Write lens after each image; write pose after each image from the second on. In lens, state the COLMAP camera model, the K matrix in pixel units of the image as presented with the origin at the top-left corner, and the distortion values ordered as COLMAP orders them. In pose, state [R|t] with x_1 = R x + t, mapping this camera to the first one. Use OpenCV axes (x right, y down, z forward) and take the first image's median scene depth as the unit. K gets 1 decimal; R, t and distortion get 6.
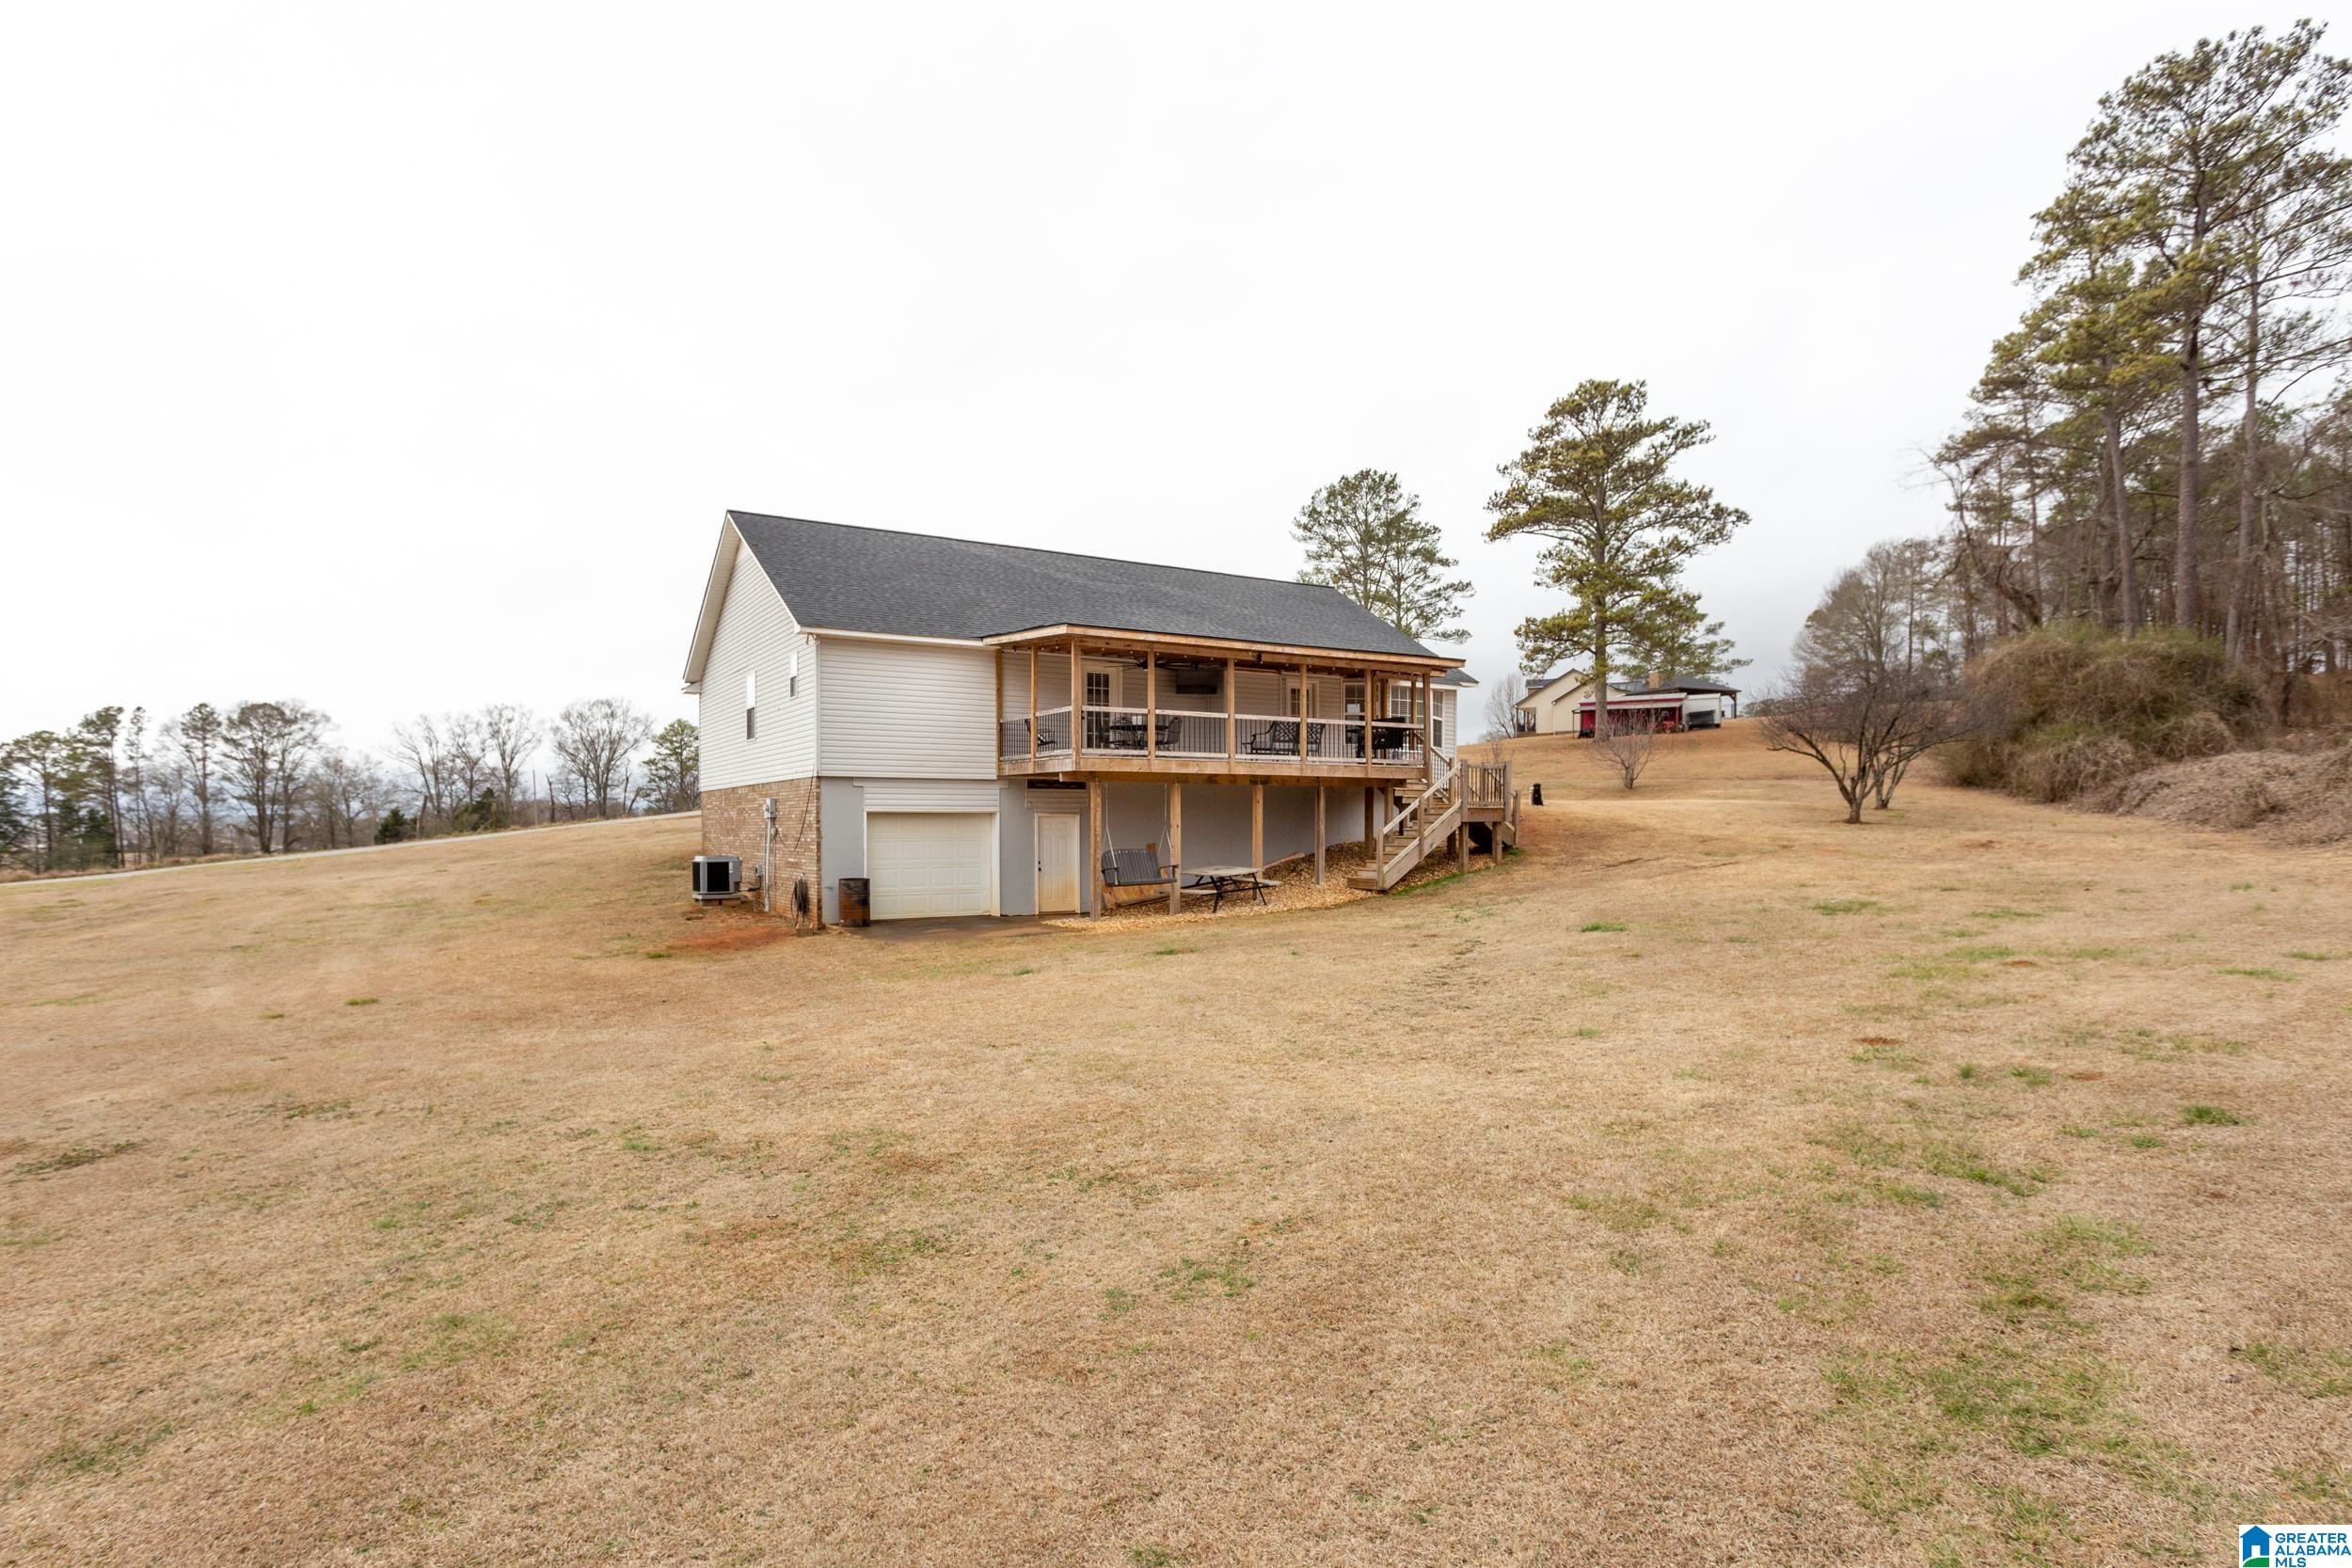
lens RADIAL K [[1155.8, 0, 1170.5], [0, 1155.8, 743.4], [0, 0, 1]] dist [-0.035733, 0.010202]
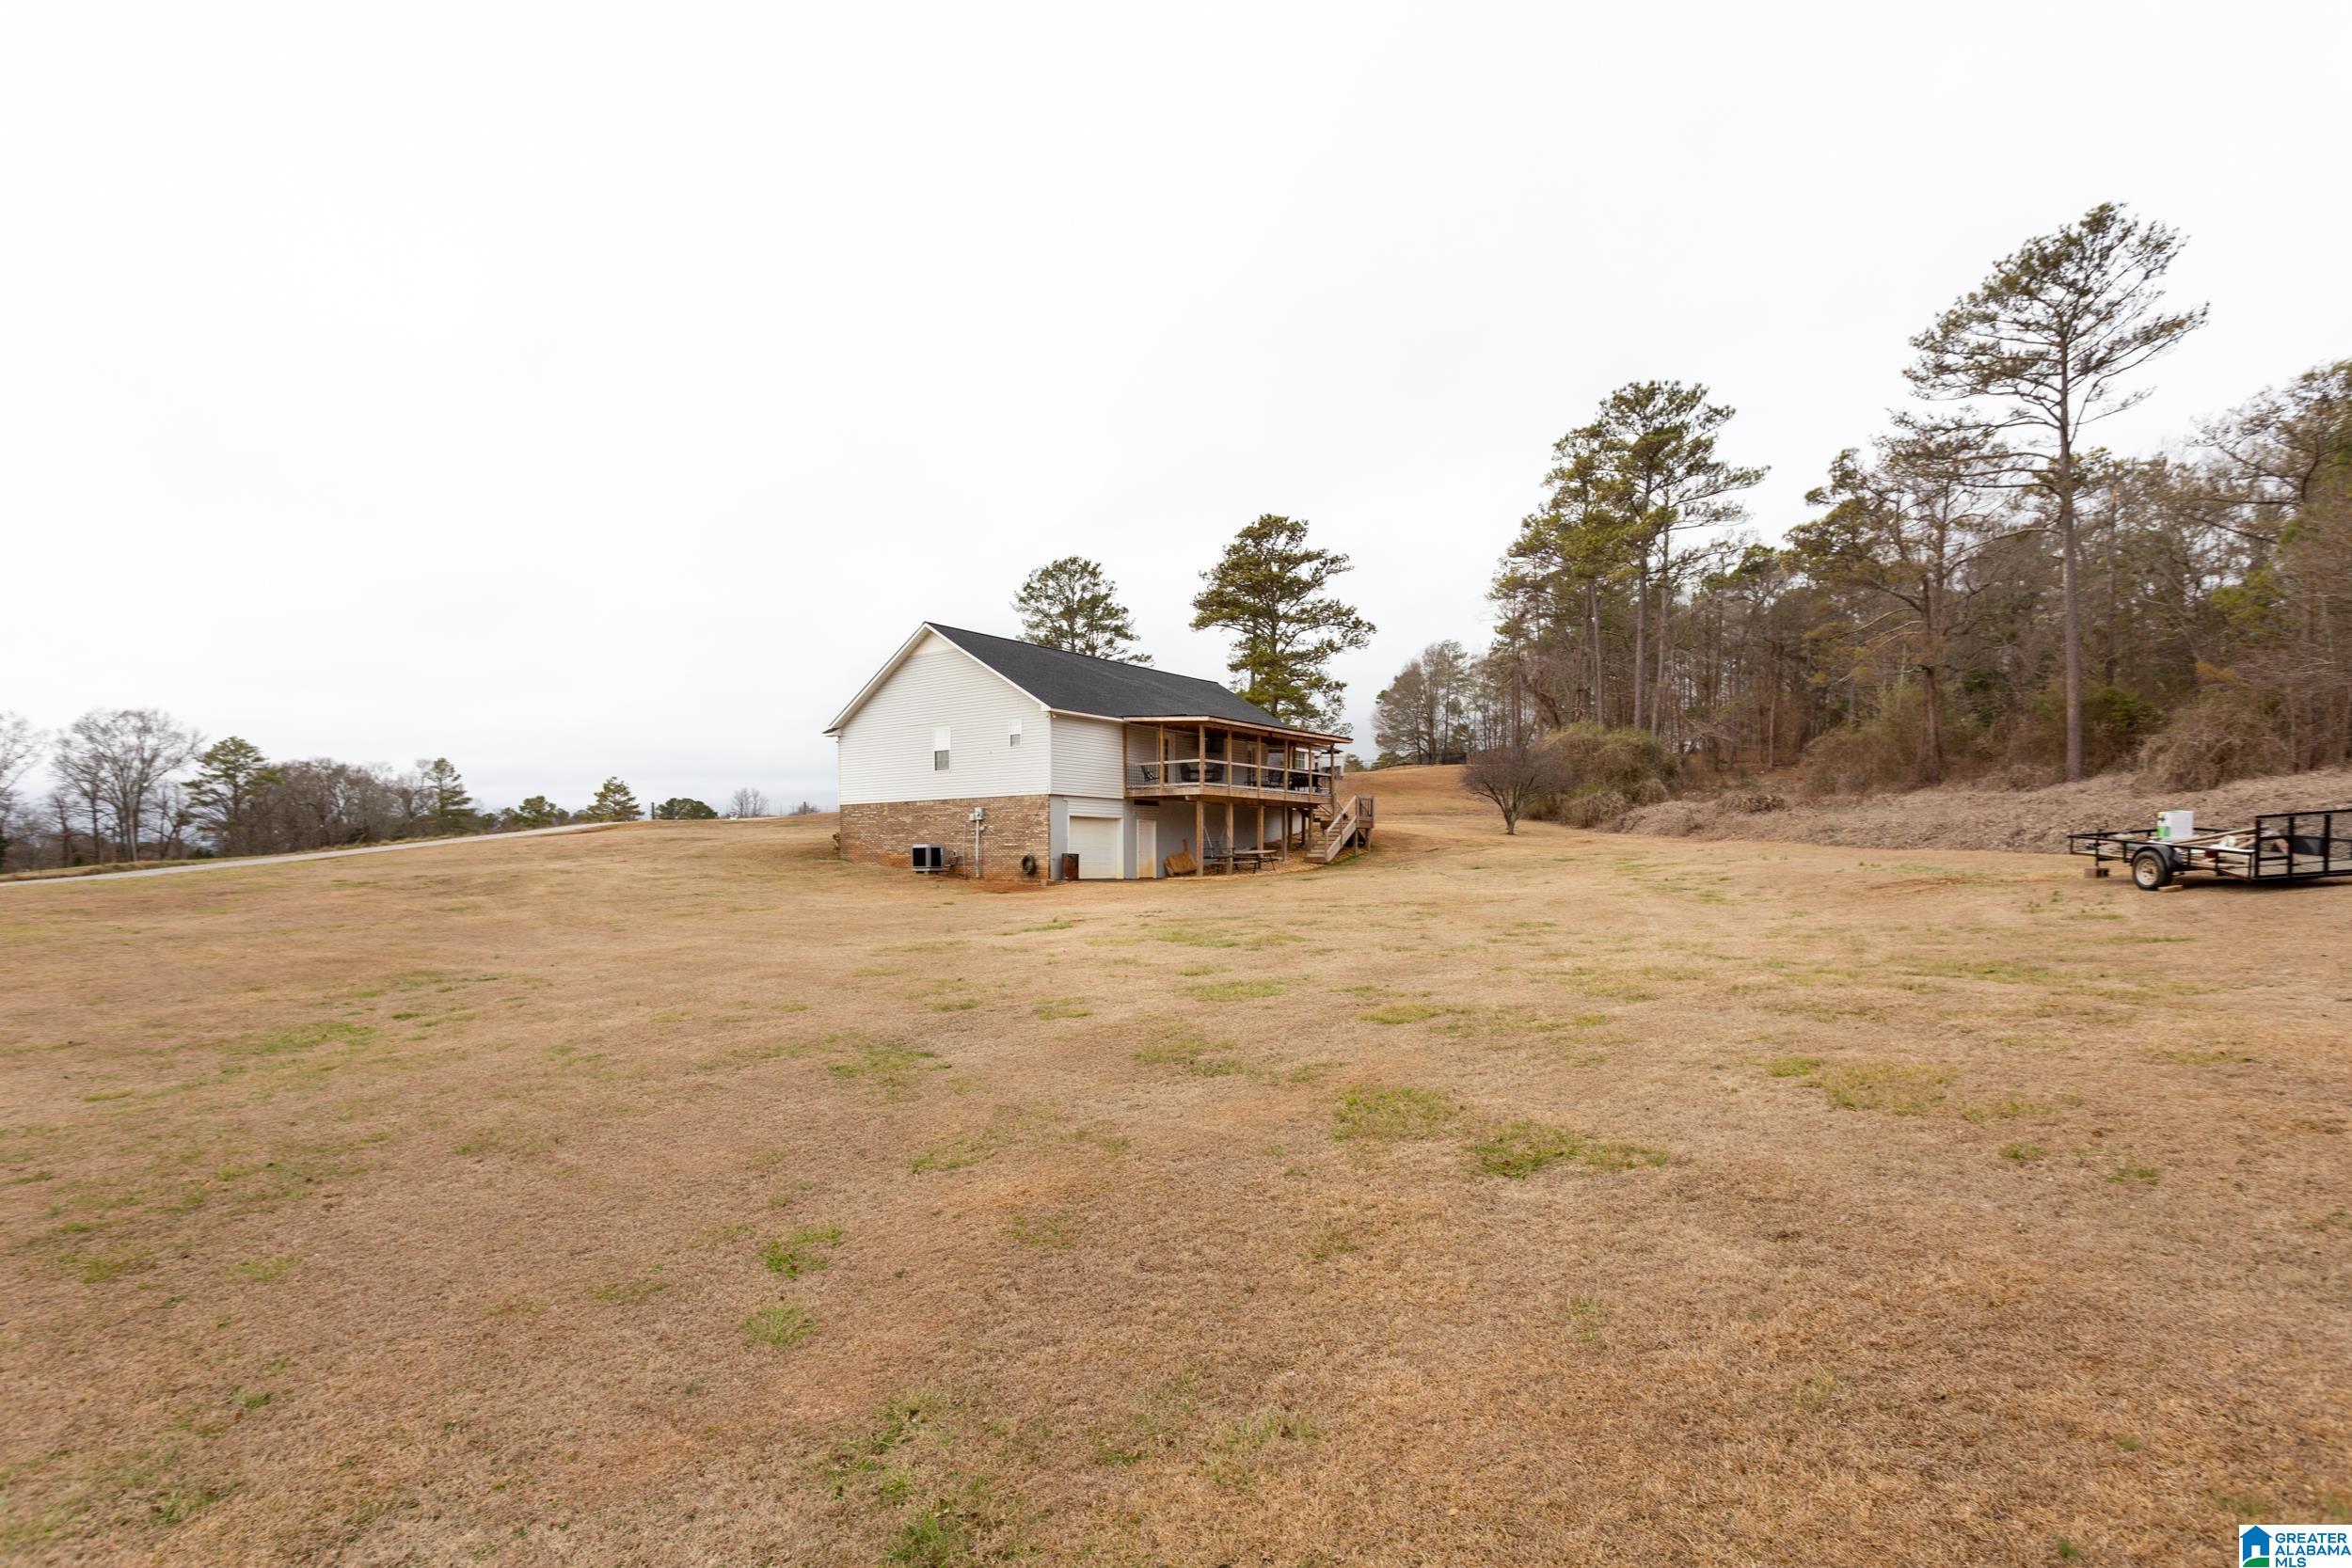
lens RADIAL K [[1155.8, 0, 1170.5], [0, 1155.8, 743.4], [0, 0, 1]] dist [-0.035733, 0.010202]
pose [[0.928301, 0.038877, 0.369792, -0.351914], [-0.025265, 0.998815, -0.041585, 0.009014], [-0.370971, 0.029261, 0.928183, -0.300286]]
